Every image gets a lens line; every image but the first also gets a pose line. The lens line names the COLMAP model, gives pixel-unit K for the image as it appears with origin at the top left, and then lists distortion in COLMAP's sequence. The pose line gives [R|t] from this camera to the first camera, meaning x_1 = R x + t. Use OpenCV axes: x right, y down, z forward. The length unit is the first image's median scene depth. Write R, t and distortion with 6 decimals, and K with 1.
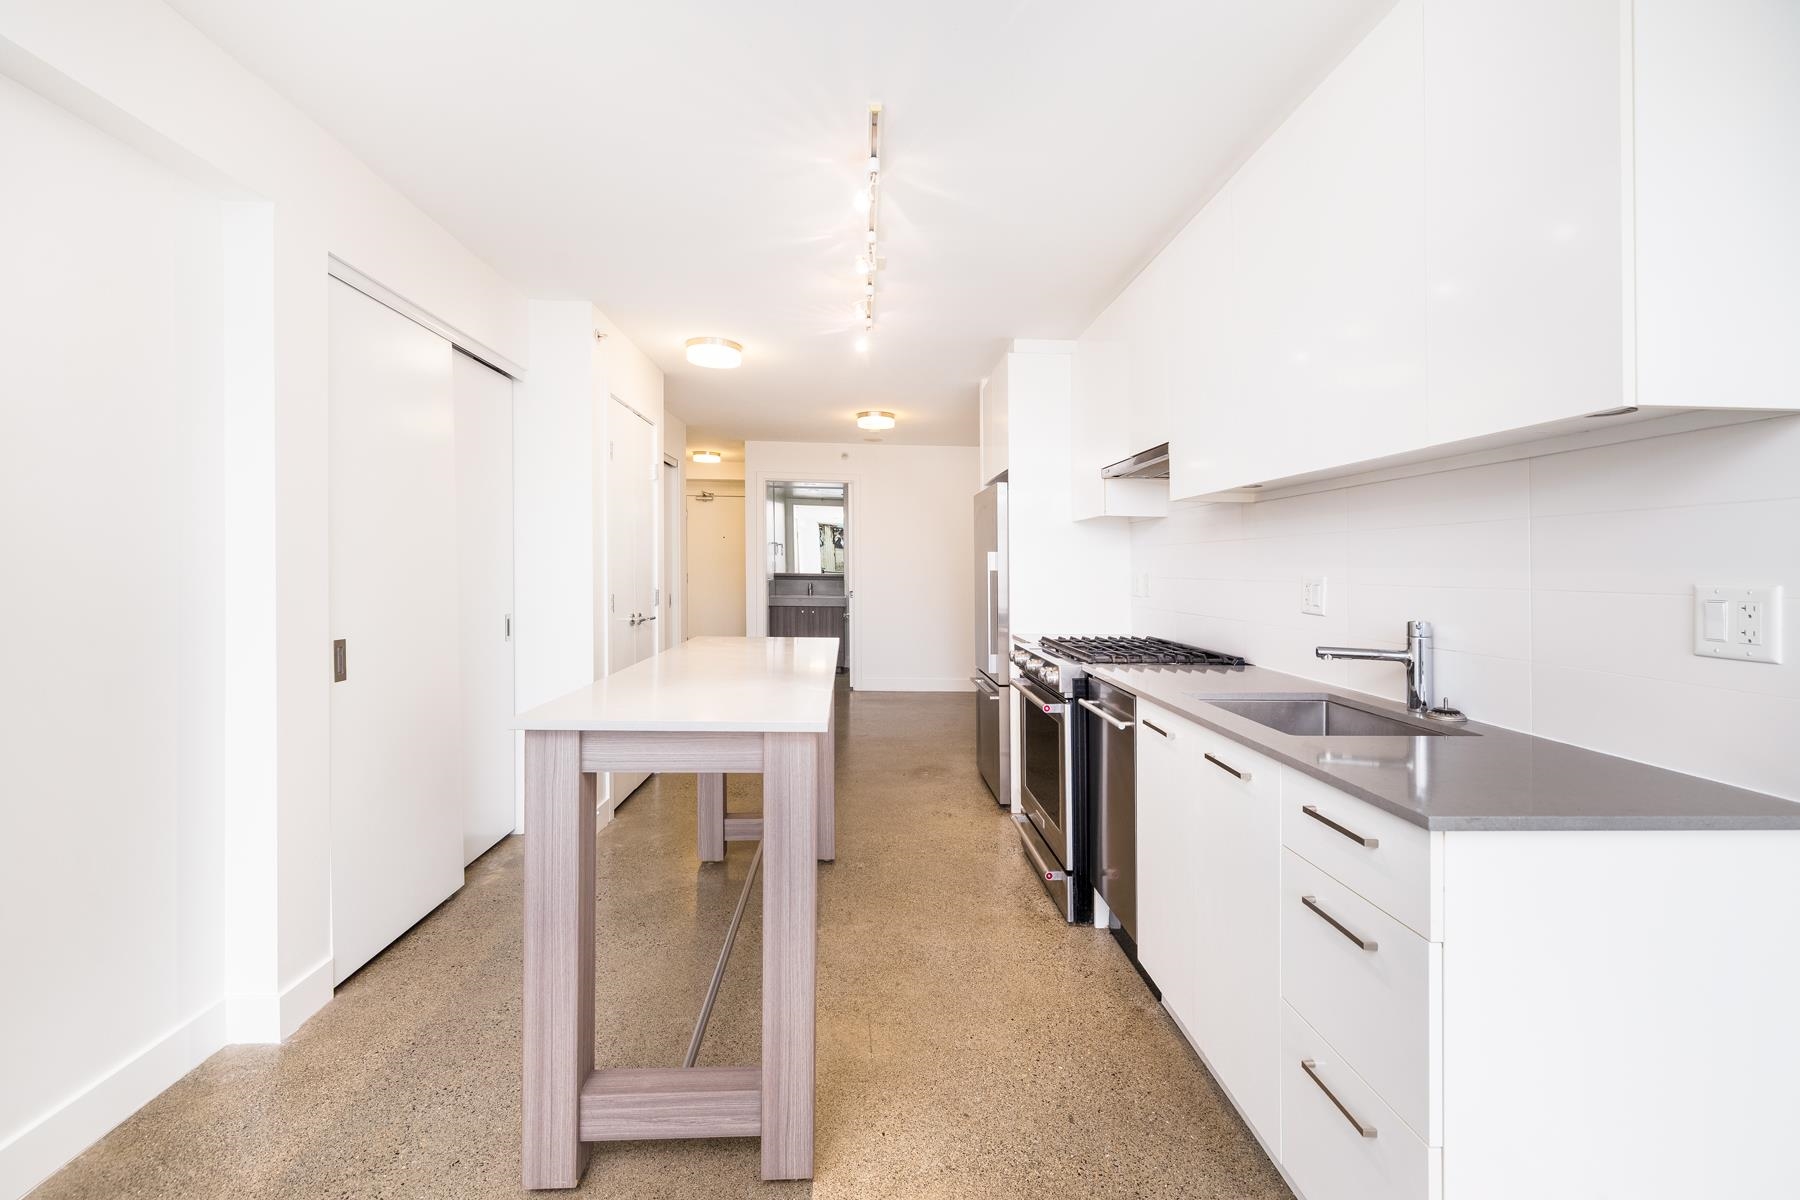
lens RADIAL K [[763.8, 0, 900.4], [0, 763.8, 564.1], [0, 0, 1]] dist [0.002854, 0.000317]
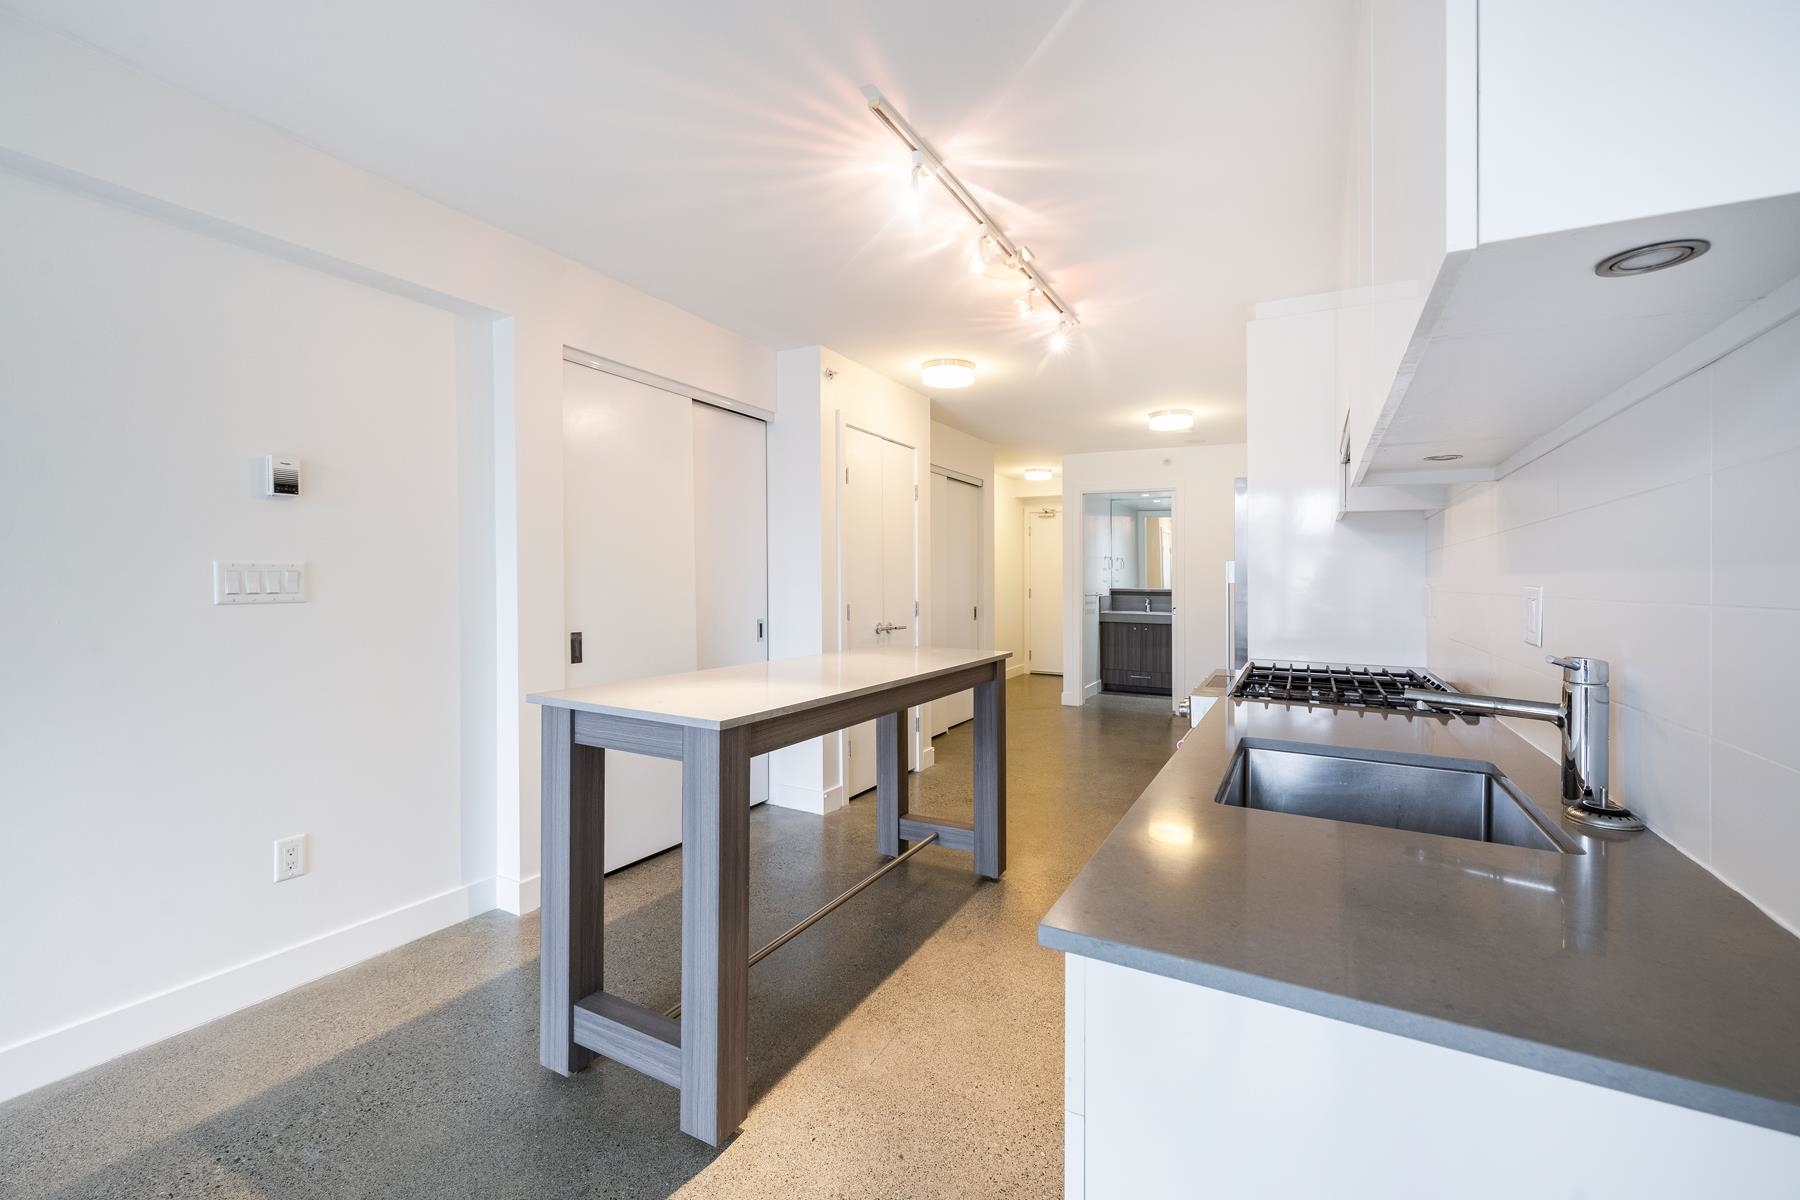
lens RADIAL K [[753.8, 0, 900.4], [0, 753.8, 589.4], [0, 0, 1]] dist [0.001555, 0.000253]
pose [[0.850872, 0.003251, -0.525363, 0.360389], [0.002449, 0.999945, 0.010155, 0.008881], [0.525367, -0.009928, 0.850818, 0.137646]]
